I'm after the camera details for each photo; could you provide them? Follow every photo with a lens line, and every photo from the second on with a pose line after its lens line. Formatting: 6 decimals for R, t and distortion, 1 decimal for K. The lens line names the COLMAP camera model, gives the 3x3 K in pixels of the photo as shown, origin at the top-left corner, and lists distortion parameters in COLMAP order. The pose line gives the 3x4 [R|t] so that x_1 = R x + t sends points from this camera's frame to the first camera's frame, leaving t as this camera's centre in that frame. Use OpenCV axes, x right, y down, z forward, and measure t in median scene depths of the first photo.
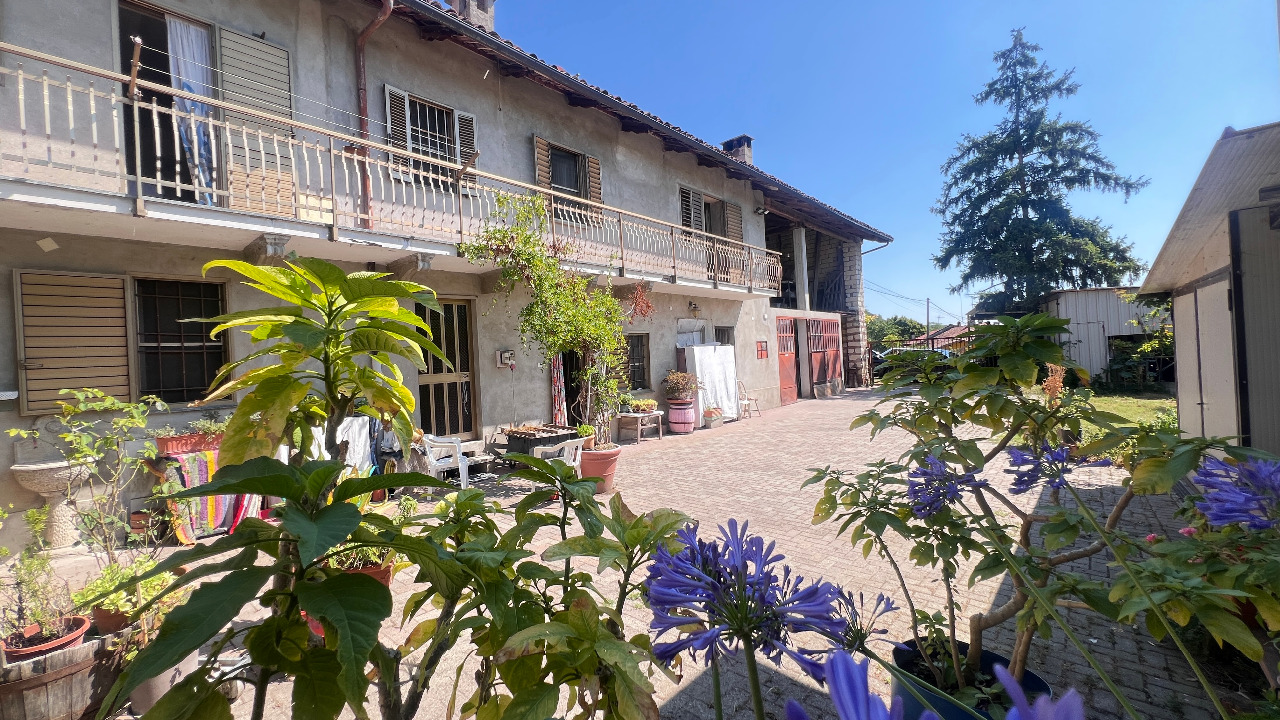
lens RADIAL K [[510.5, 0, 636.2], [0, 510.5, 357.2], [0, 0, 1]] dist [-0.001605, 0.000362]
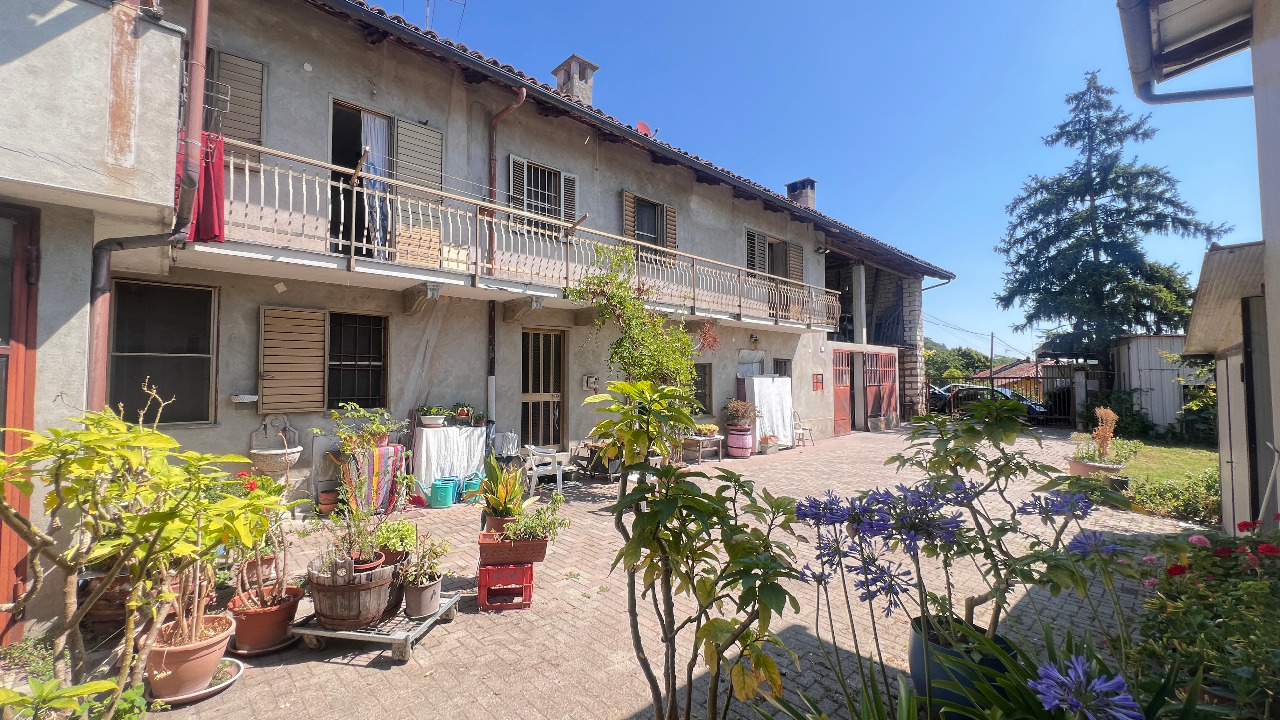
lens RADIAL K [[510.5, 0, 636.2], [0, 510.5, 357.2], [0, 0, 1]] dist [-0.001605, 0.000362]
pose [[0.994229, 0.046343, -0.096748, -0.032492], [-0.049688, 0.998237, -0.032454, -0.016501], [0.095073, 0.037074, 0.994780, -0.104174]]
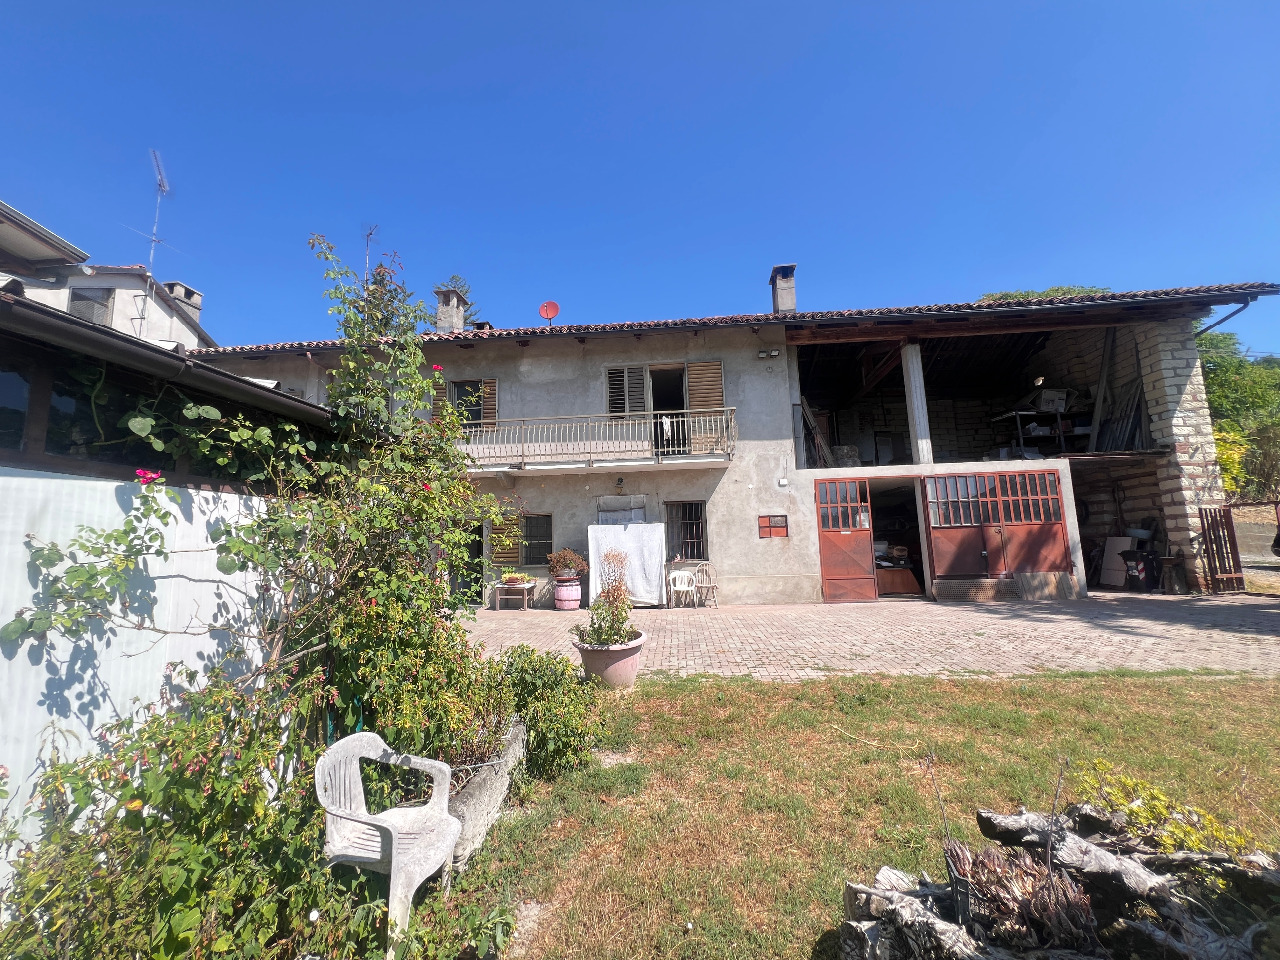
lens RADIAL K [[511.0, 0, 639.8], [0, 511.0, 504.1], [0, 0, 1]] dist [0.016788, 0.000169]
pose [[0.614328, -0.066343, -0.786257, 0.972838], [0.002821, 0.996637, -0.081890, 0.019495], [0.789046, 0.048089, 0.612450, 0.462439]]
